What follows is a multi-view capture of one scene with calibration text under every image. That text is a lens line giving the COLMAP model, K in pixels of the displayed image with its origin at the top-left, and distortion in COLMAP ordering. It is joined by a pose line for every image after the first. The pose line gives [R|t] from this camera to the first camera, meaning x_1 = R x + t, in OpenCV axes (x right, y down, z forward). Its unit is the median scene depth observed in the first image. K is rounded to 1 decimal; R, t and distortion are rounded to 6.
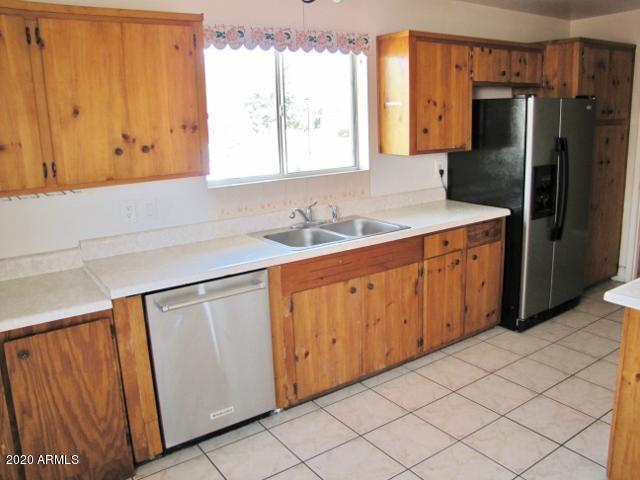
lens RADIAL K [[537.7, 0, 333.1], [0, 537.7, 237.9], [0, 0, 1]] dist [-0.200445, 0.167205]
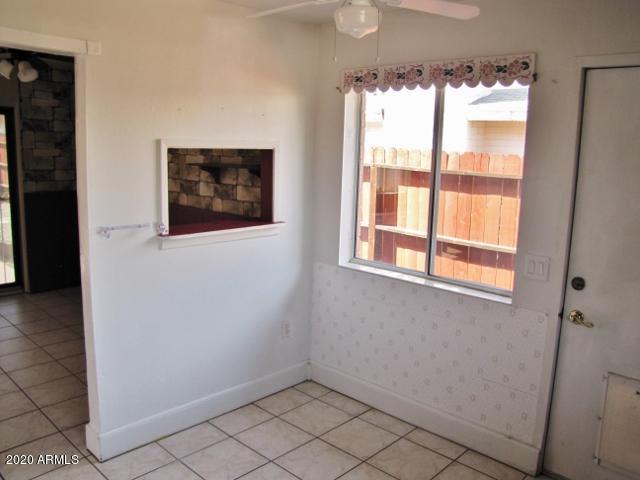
lens RADIAL K [[537.7, 0, 333.1], [0, 537.7, 237.9], [0, 0, 1]] dist [-0.200445, 0.167205]
pose [[0.199989, 0.201235, -0.958910, 0.849376], [-0.252654, 0.956175, 0.147968, -0.208290], [0.946663, 0.212680, 0.242068, 0.702347]]
